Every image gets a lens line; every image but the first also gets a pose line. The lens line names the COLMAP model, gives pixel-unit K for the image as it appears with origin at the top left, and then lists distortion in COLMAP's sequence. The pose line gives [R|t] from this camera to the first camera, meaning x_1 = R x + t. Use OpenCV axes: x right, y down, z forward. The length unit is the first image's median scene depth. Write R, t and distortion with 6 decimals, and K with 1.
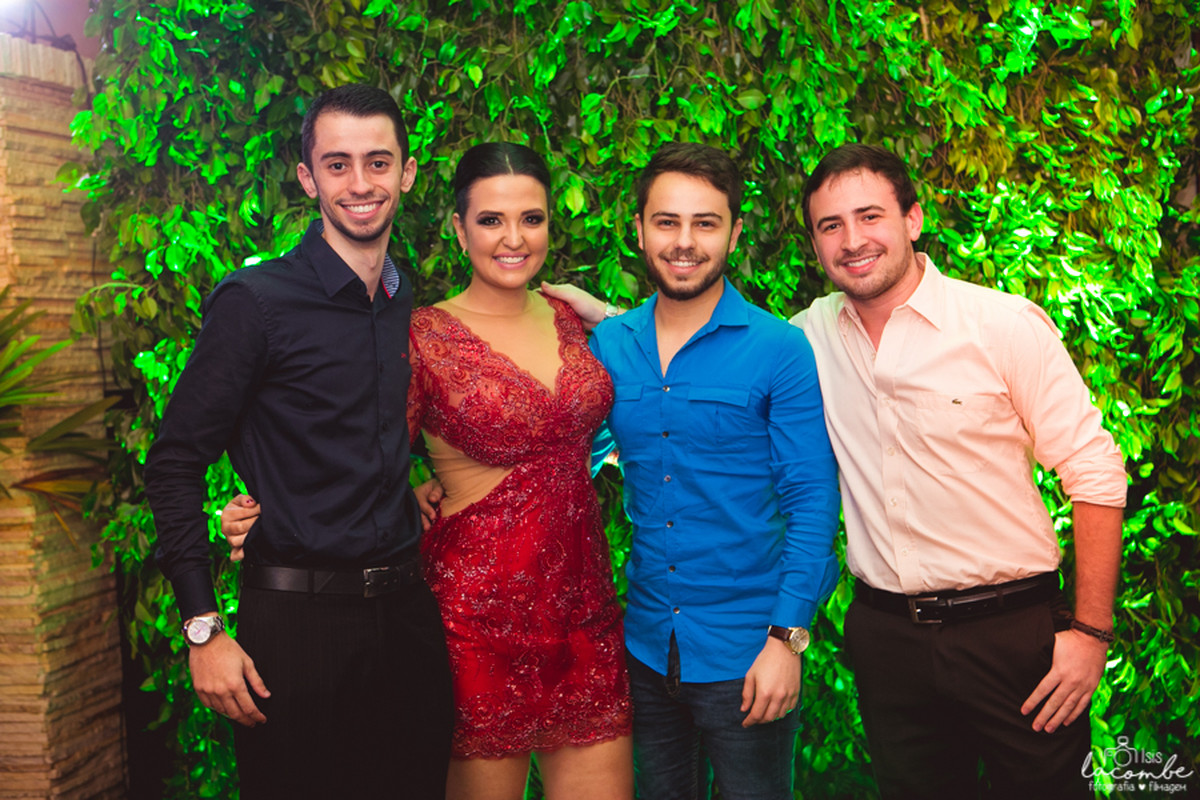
lens RADIAL K [[1747.6, 0, 600.0], [0, 1747.6, 400.0], [0, 0, 1]] dist [0.024179, 0.030263]
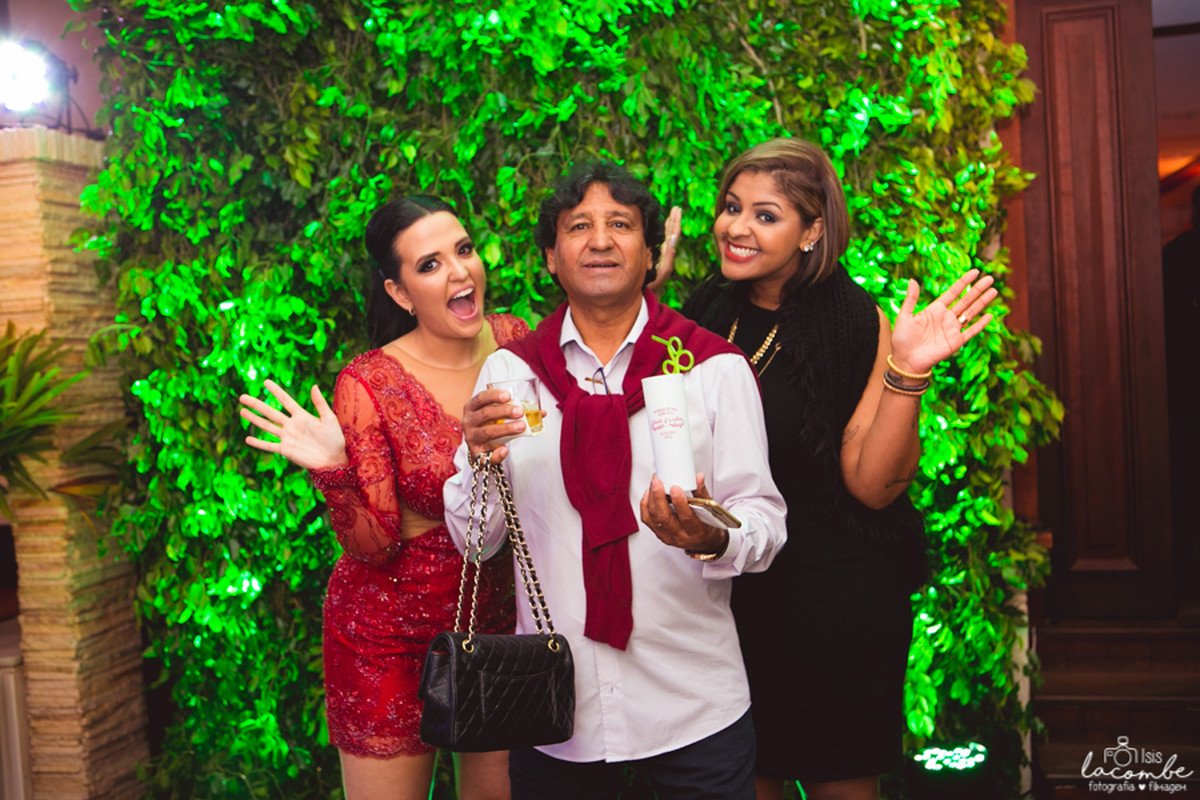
lens RADIAL K [[1272.9, 0, 600.0], [0, 1272.9, 400.0], [0, 0, 1]] dist [-0.081255, 0.160404]
pose [[0.999934, -0.005809, 0.009887, 0.050494], [0.005916, 0.999923, -0.010877, -0.002631], [-0.009823, 0.010935, 0.999892, 0.112658]]
